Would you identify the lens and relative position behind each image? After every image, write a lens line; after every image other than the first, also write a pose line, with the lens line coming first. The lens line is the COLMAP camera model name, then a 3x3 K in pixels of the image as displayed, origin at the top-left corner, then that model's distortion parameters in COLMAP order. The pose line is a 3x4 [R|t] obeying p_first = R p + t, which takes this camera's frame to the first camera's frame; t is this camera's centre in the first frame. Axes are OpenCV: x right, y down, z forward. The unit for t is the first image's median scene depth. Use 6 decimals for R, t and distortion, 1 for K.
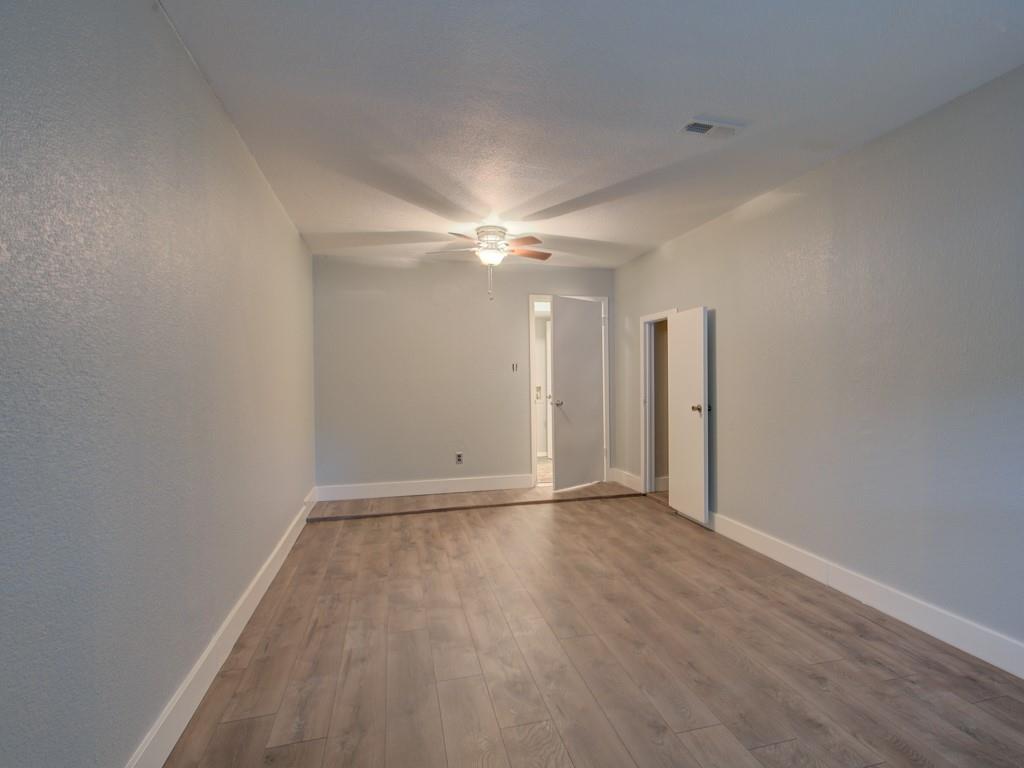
lens RADIAL K [[515.4, 0, 511.7], [0, 515.4, 381.7], [0, 0, 1]] dist [-0.003788, 0.002704]
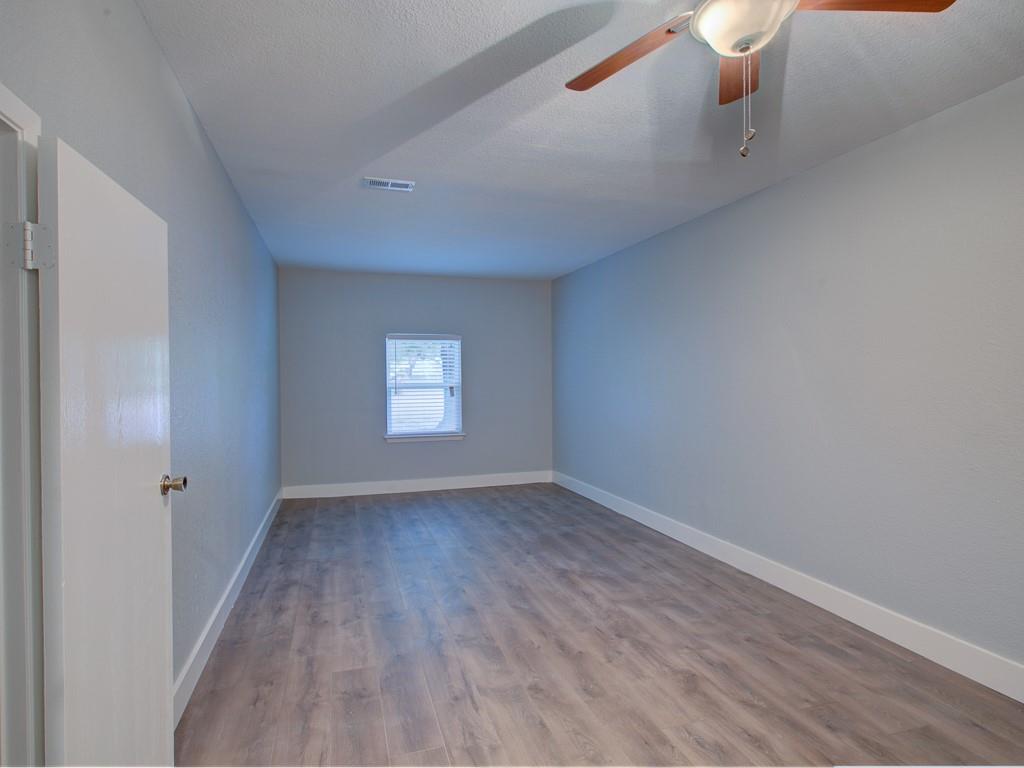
lens RADIAL K [[515.4, 0, 511.7], [0, 515.4, 381.7], [0, 0, 1]] dist [-0.003788, 0.002704]
pose [[-0.993841, 0.012992, -0.110053, 0.213614], [0.011610, 0.999846, 0.013195, -0.032558], [0.110207, 0.011836, -0.993838, 1.956391]]
